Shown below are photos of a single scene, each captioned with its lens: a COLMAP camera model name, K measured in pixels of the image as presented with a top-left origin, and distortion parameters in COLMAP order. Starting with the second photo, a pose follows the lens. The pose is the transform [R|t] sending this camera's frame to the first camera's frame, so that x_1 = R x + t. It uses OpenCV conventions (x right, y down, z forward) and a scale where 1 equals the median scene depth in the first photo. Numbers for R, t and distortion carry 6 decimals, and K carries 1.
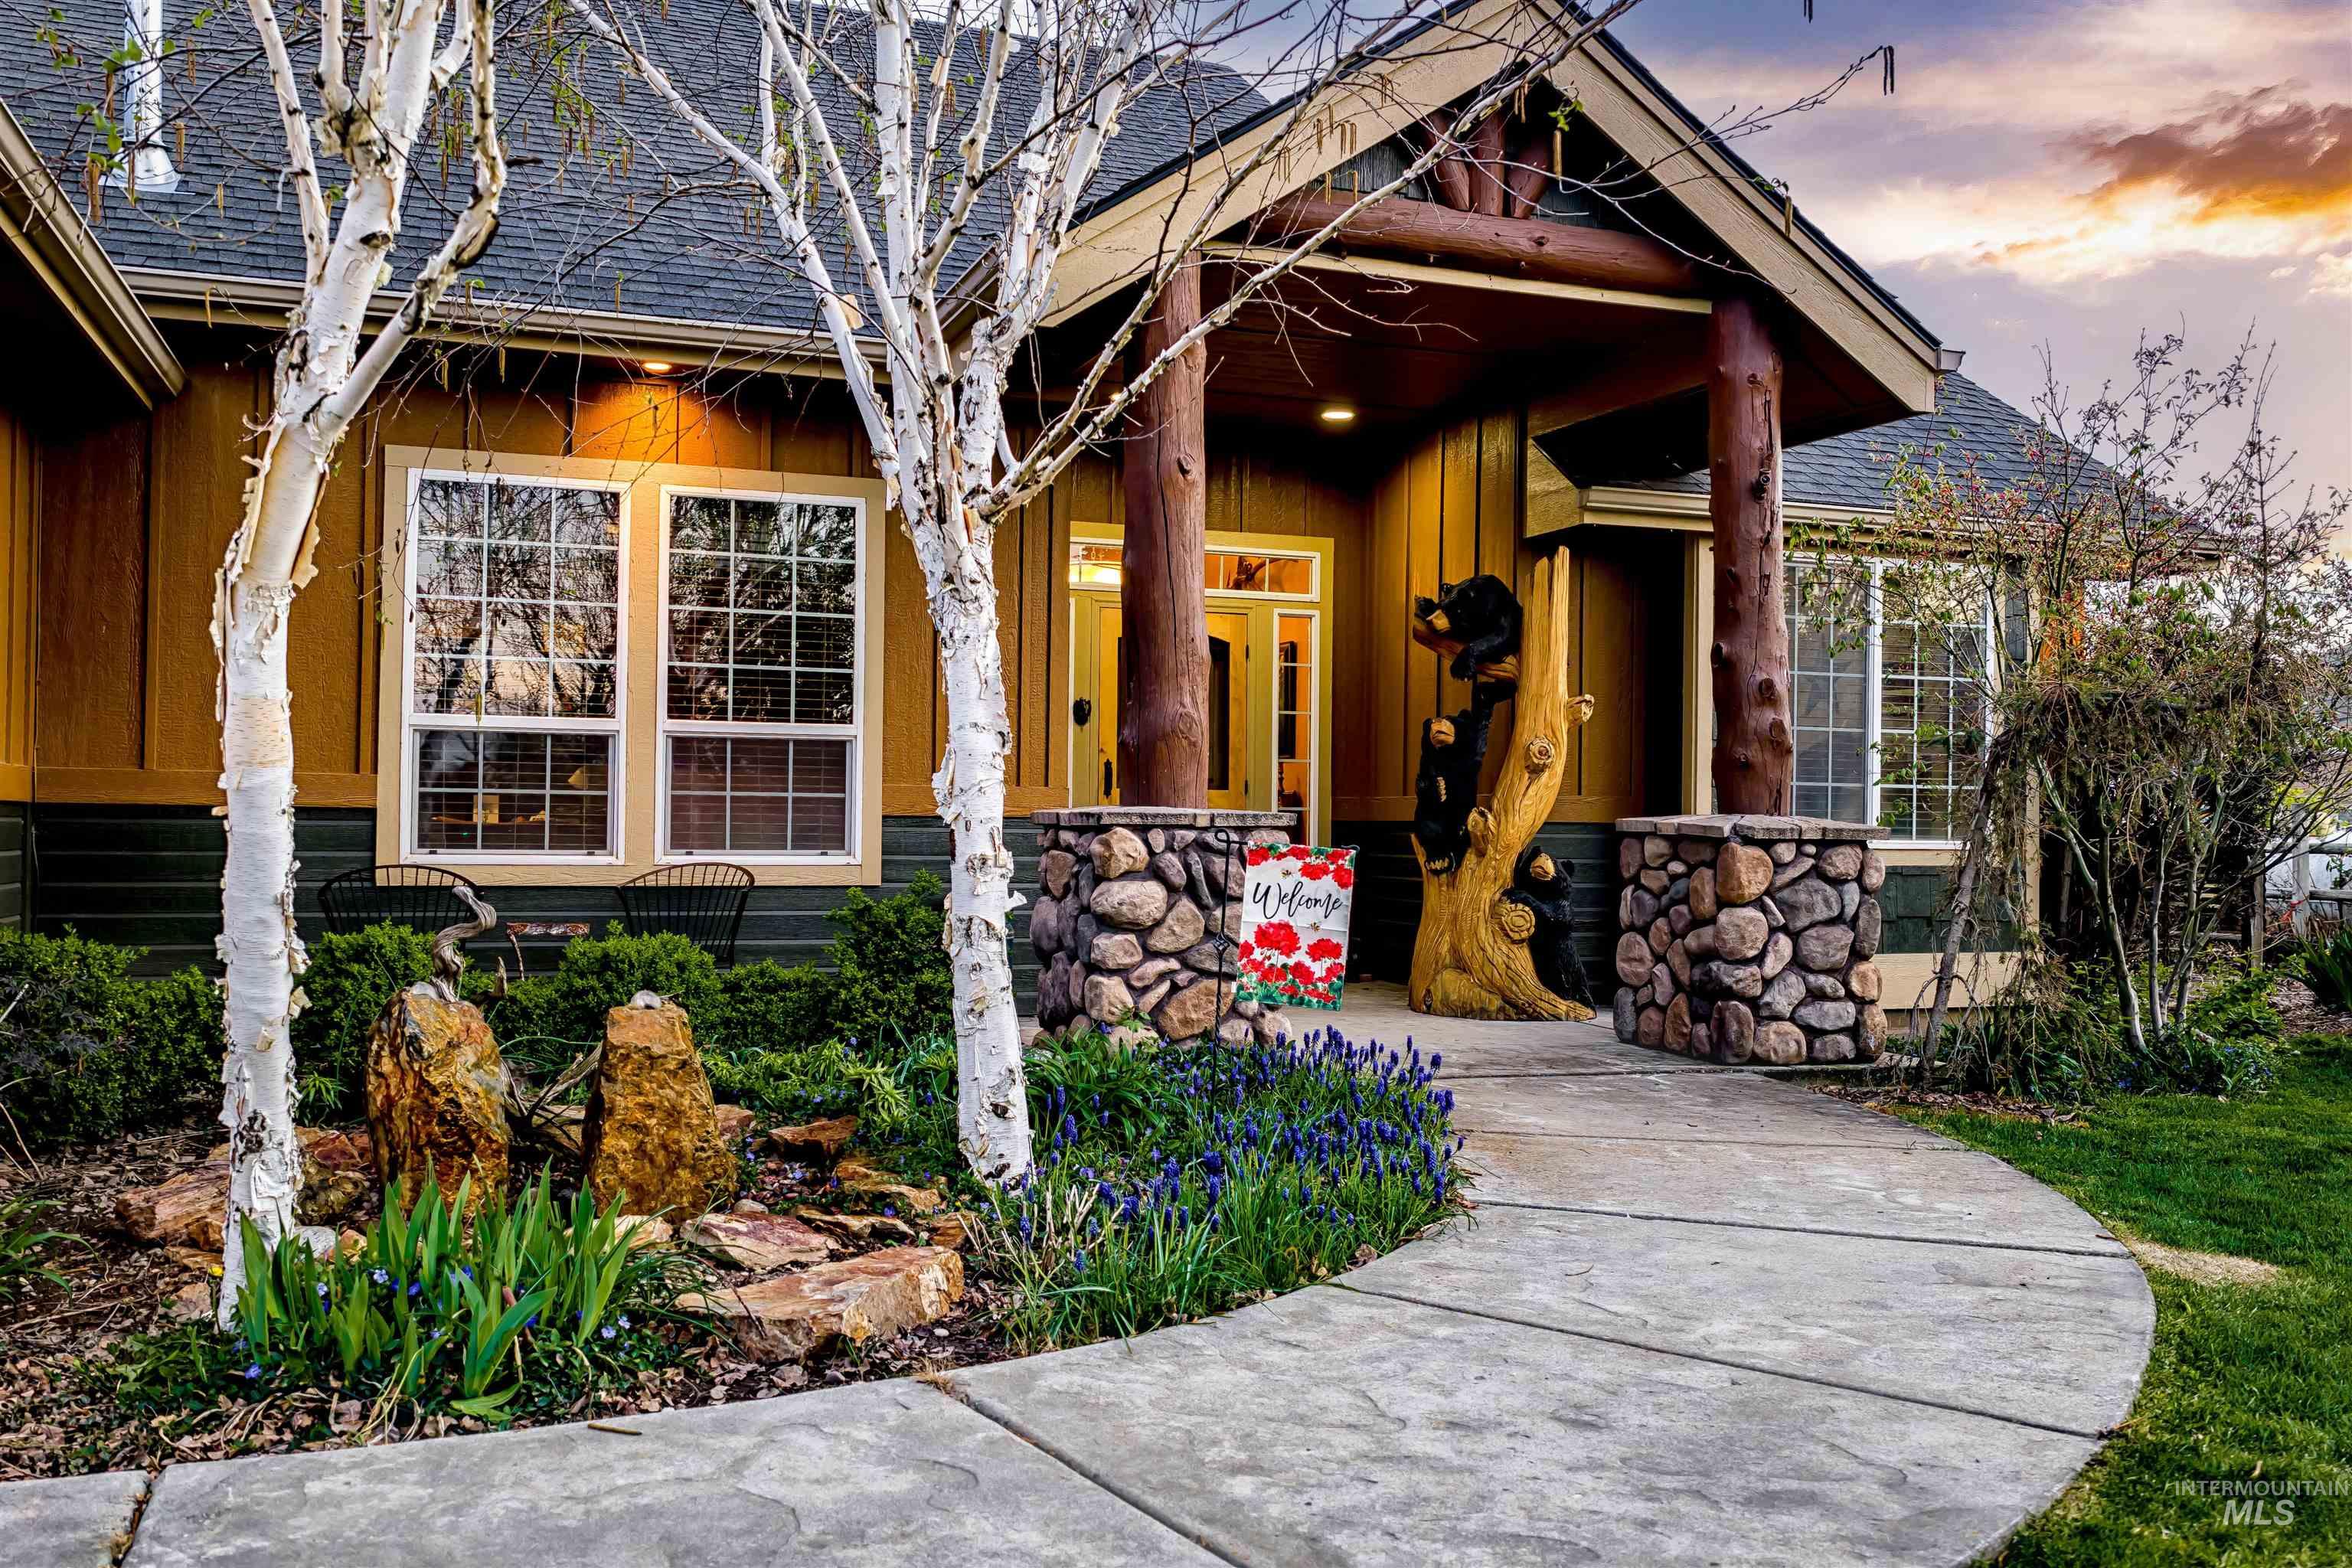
lens RADIAL K [[1946.3, 0, 1176.0], [0, 1946.3, 784.0], [0, 0, 1]] dist [0.004625, -0.004716]
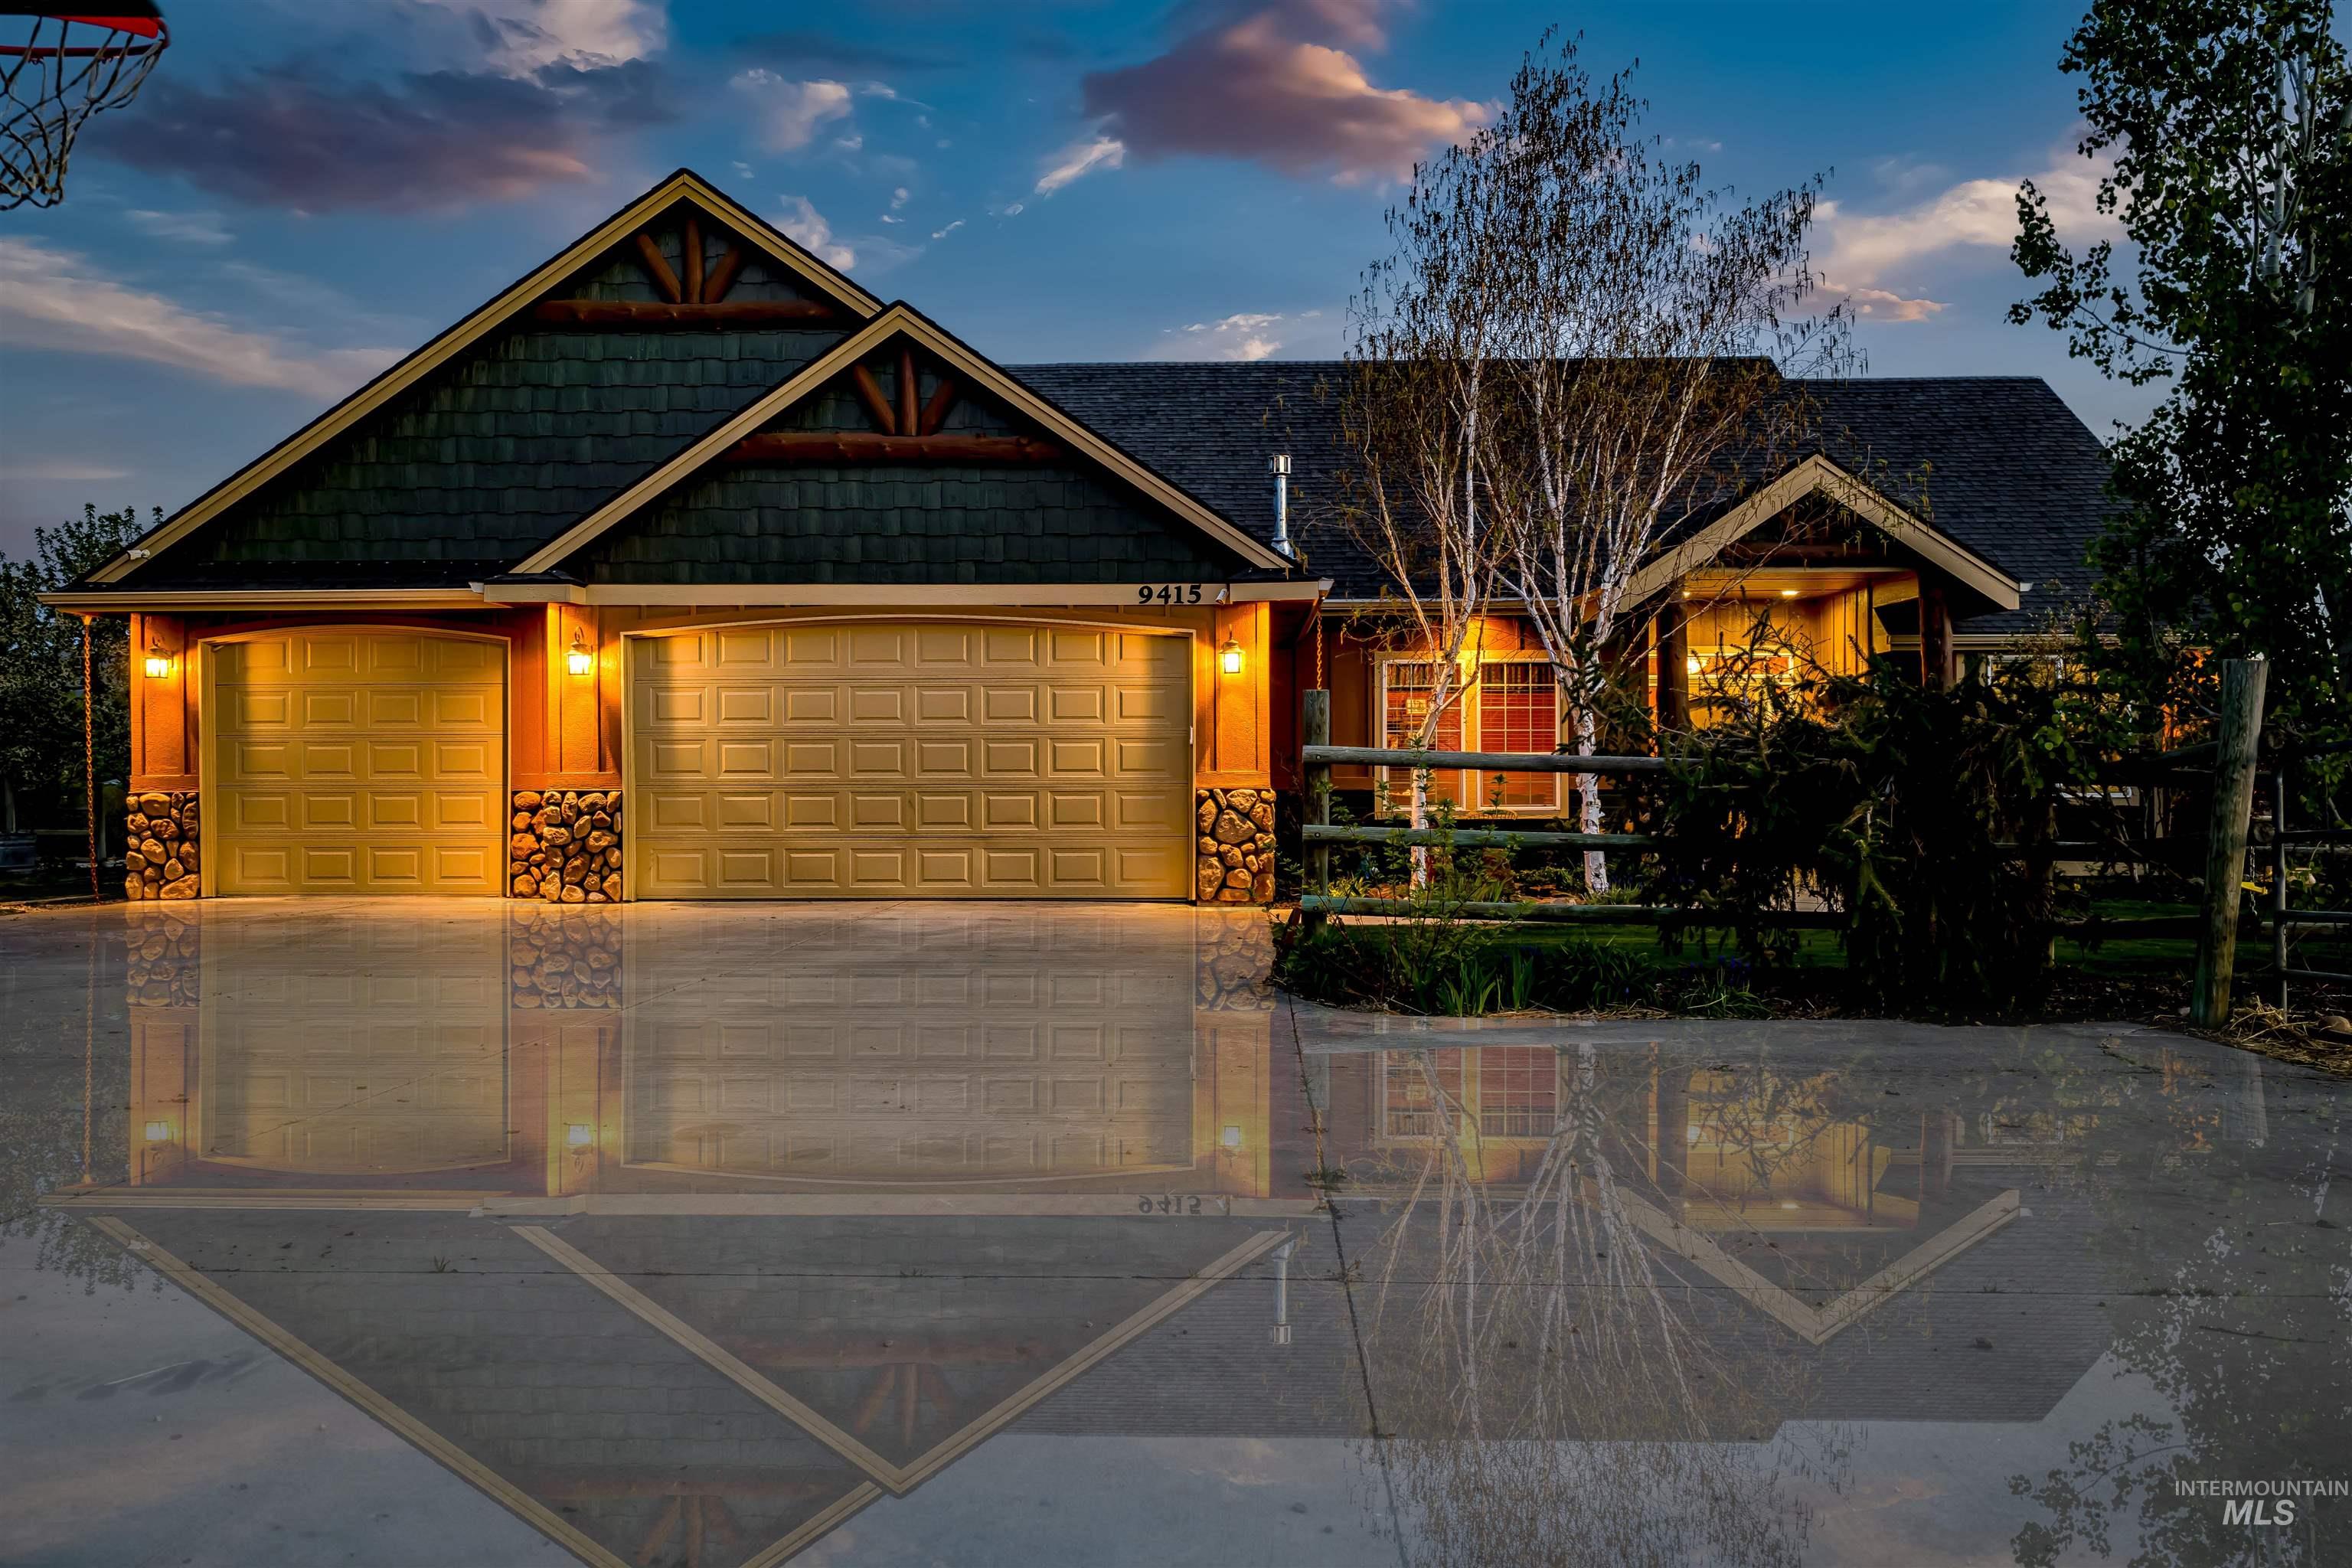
lens RADIAL K [[1946.3, 0, 1176.0], [0, 1946.3, 784.0], [0, 0, 1]] dist [0.004625, -0.004716]
pose [[0.933477, -0.018288, -0.358170, 0.405813], [0.020366, 0.999791, 0.002029, -0.015221], [0.358058, -0.009189, 0.933654, -2.241546]]
